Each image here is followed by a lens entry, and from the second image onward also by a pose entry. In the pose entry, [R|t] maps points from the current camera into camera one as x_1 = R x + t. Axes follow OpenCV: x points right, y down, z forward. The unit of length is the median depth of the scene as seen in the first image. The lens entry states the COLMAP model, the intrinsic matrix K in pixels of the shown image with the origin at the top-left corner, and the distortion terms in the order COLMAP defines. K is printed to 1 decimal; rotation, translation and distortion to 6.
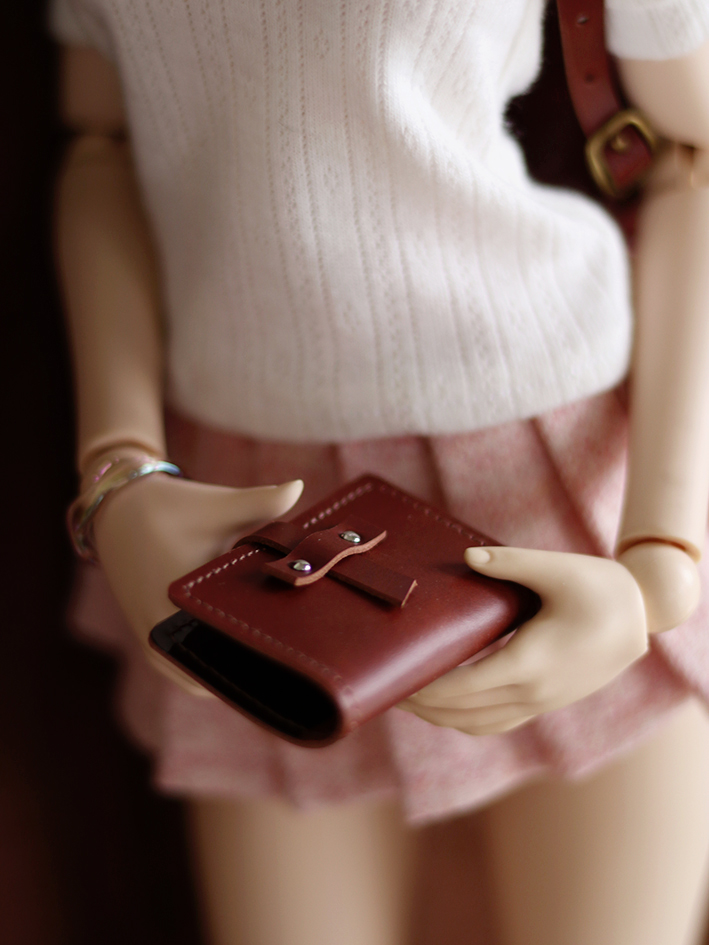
lens RADIAL K [[2782.0, 0, 357.5], [0, 2782.0, 474.1], [0, 0, 1]] dist [-0.023395, 0.000000]
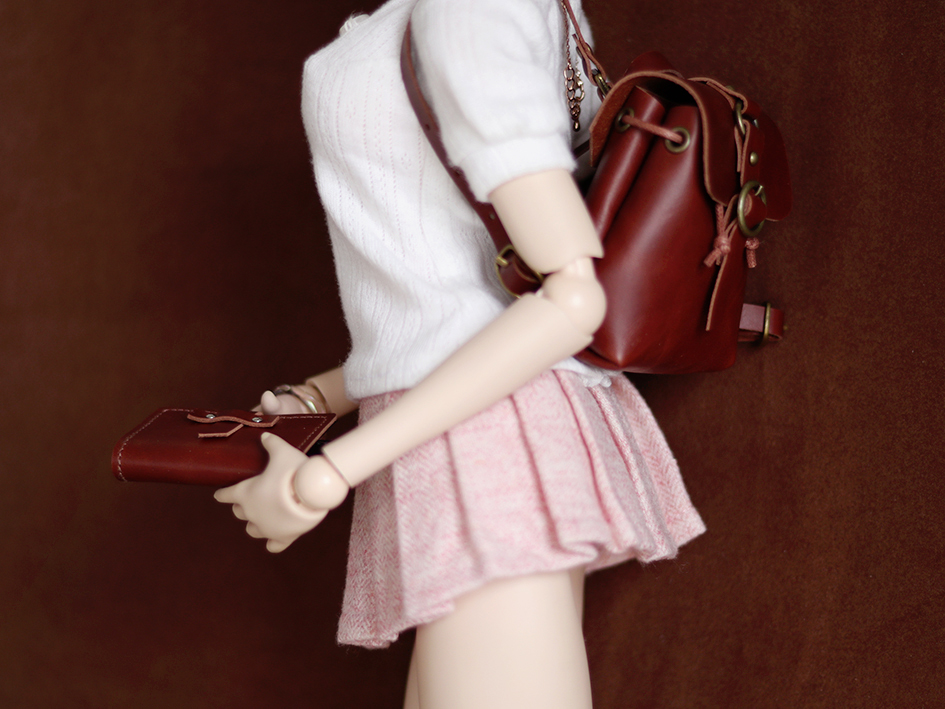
lens RADIAL K [[2782.0, 0, 463.7], [0, 2782.0, 360.0], [0, 0, 1]] dist [-0.023395, 0.000000]
pose [[0.285089, 0.084179, -0.954797, 1.711119], [-0.371924, 0.927802, -0.029253, -0.010663], [0.883401, 0.363451, 0.295815, 0.551616]]
